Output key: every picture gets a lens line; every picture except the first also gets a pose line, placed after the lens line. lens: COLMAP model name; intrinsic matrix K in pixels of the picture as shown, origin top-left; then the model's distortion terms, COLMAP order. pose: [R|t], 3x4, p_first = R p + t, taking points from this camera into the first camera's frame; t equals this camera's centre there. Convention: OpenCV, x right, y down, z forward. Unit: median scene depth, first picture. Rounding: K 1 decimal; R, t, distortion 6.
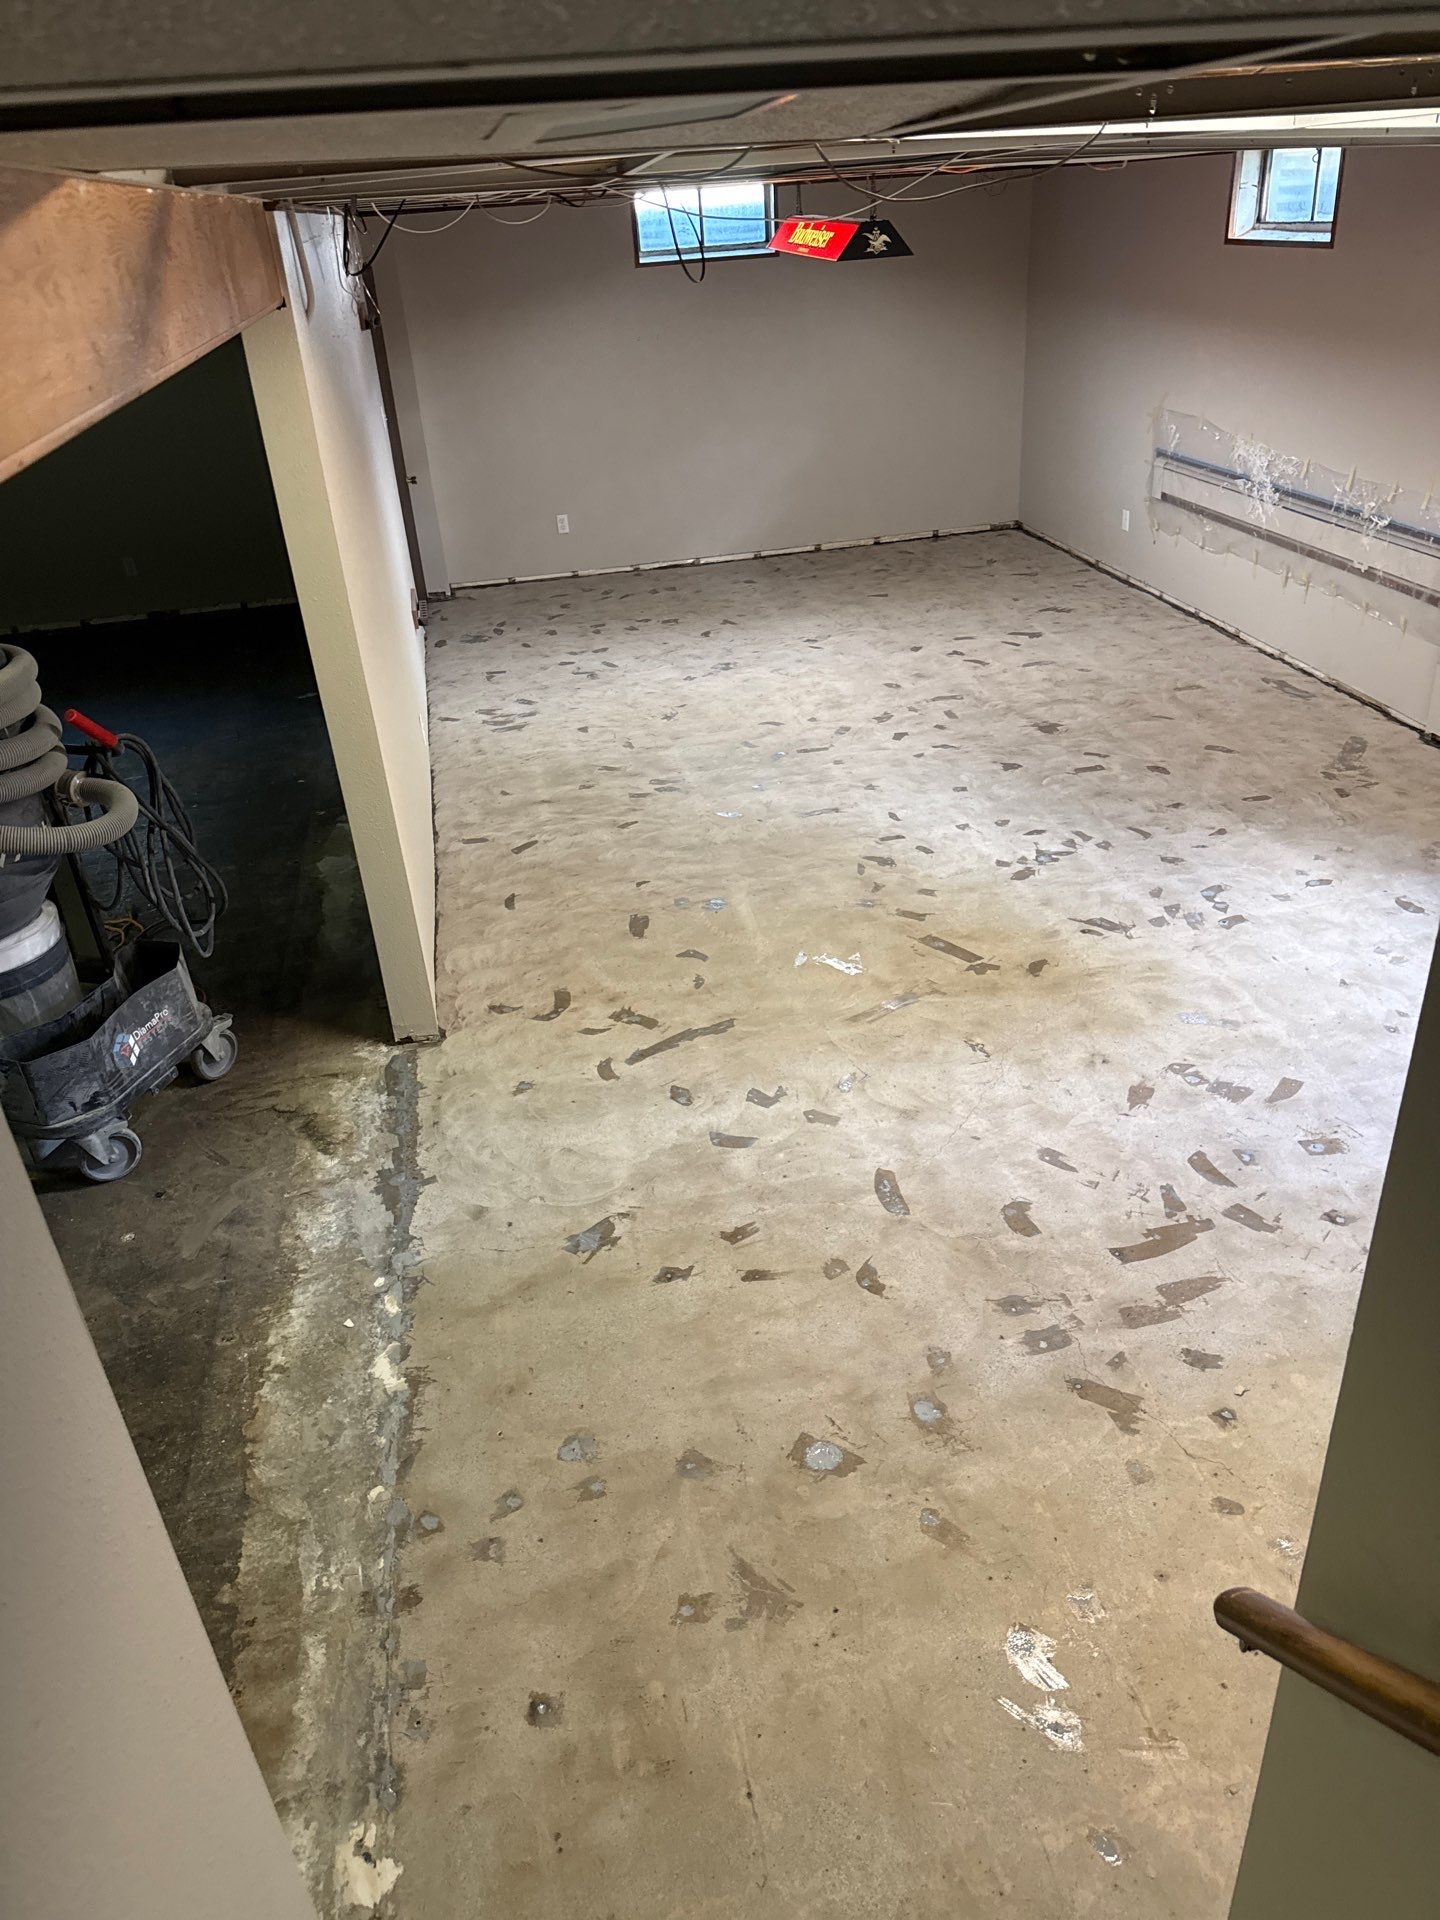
lens RADIAL K [[1348.4, 0, 735.7], [0, 1348.4, 964.1], [0, 0, 1]] dist [0.050836, -0.065991]
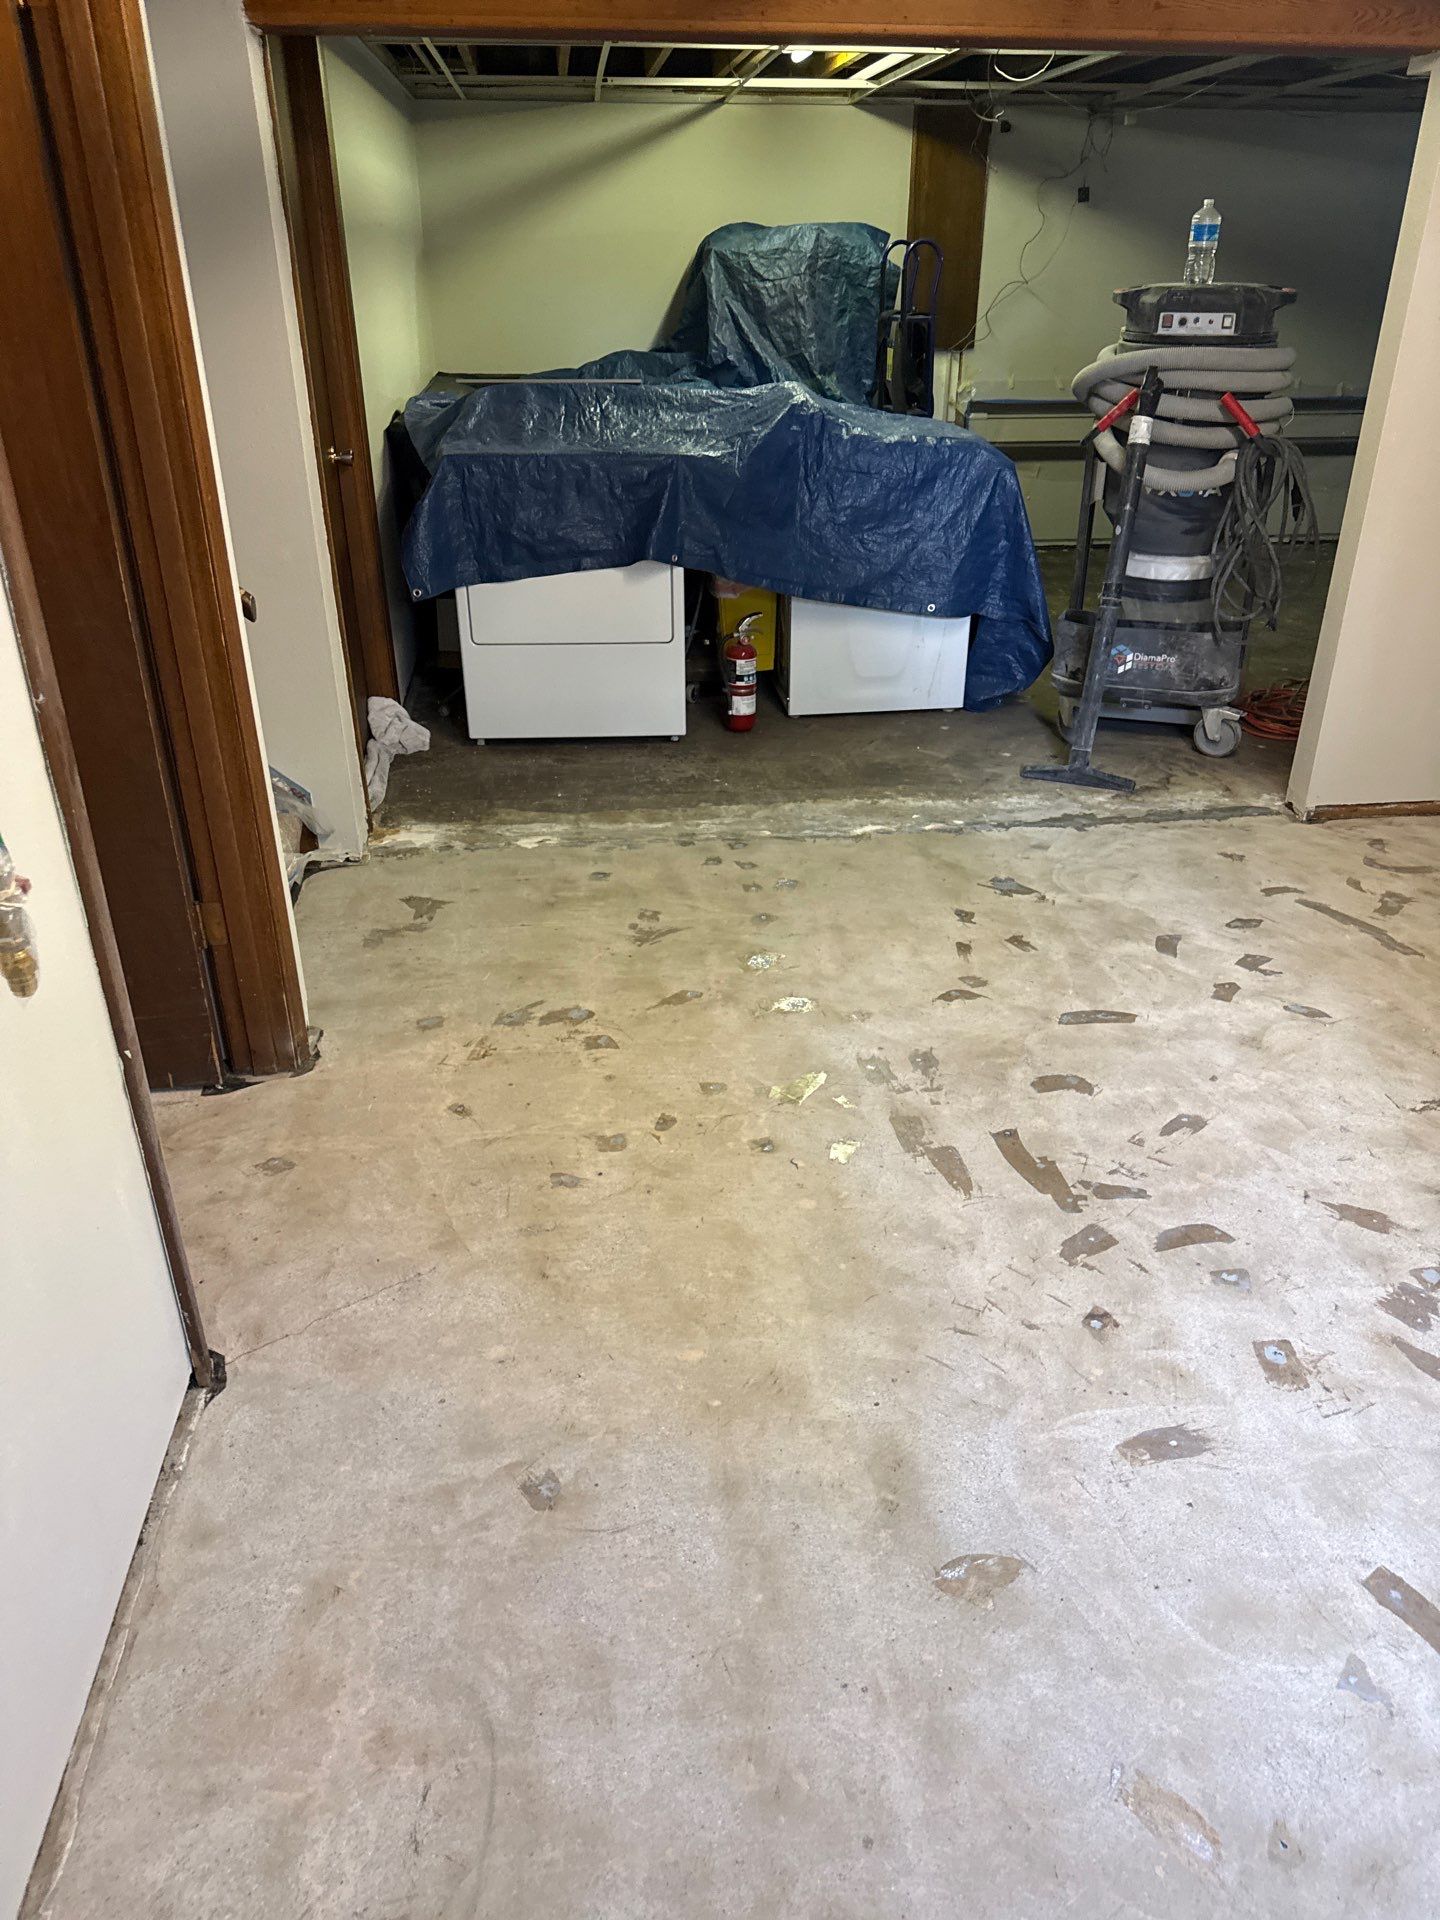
lens RADIAL K [[1348.4, 0, 699.9], [0, 1348.4, 1018.8], [0, 0, 1]] dist [0.050836, -0.065991]
pose [[-0.104281, 0.539271, -0.835651, 0.868998], [-0.473785, 0.711828, 0.518487, -0.175300], [0.874445, 0.449987, 0.181268, 0.549603]]
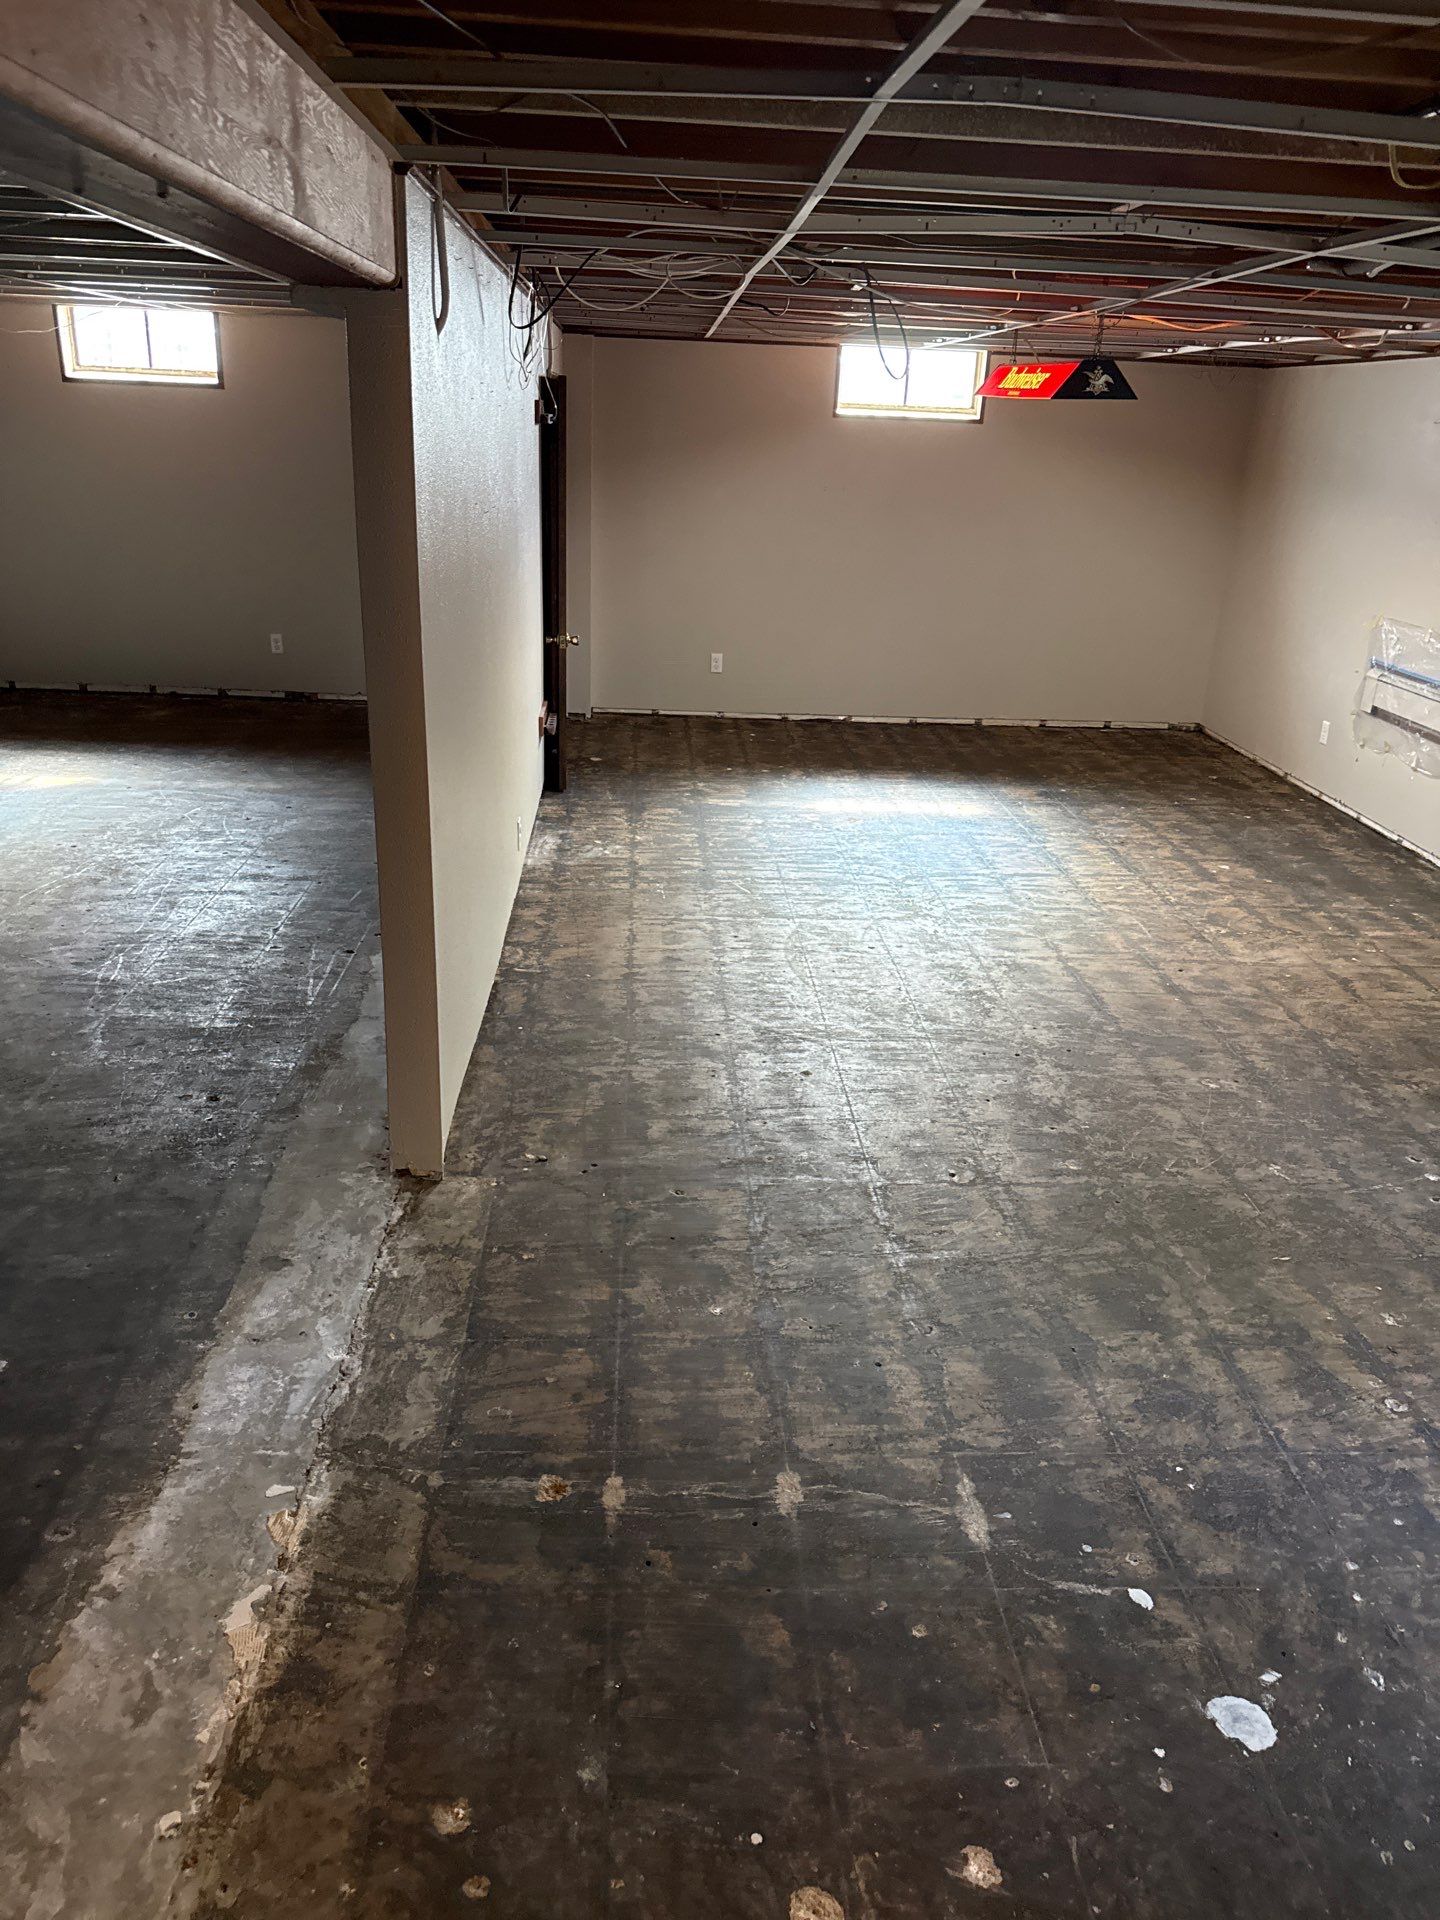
lens RADIAL K [[1348.4, 0, 720.7], [0, 1348.4, 964.8], [0, 0, 1]] dist [0.050836, -0.065991]
pose [[0.983177, 0.152223, -0.100953, 0.011650], [-0.163874, 0.979224, -0.119436, -0.001843], [0.080674, 0.133970, 0.987696, 0.206148]]
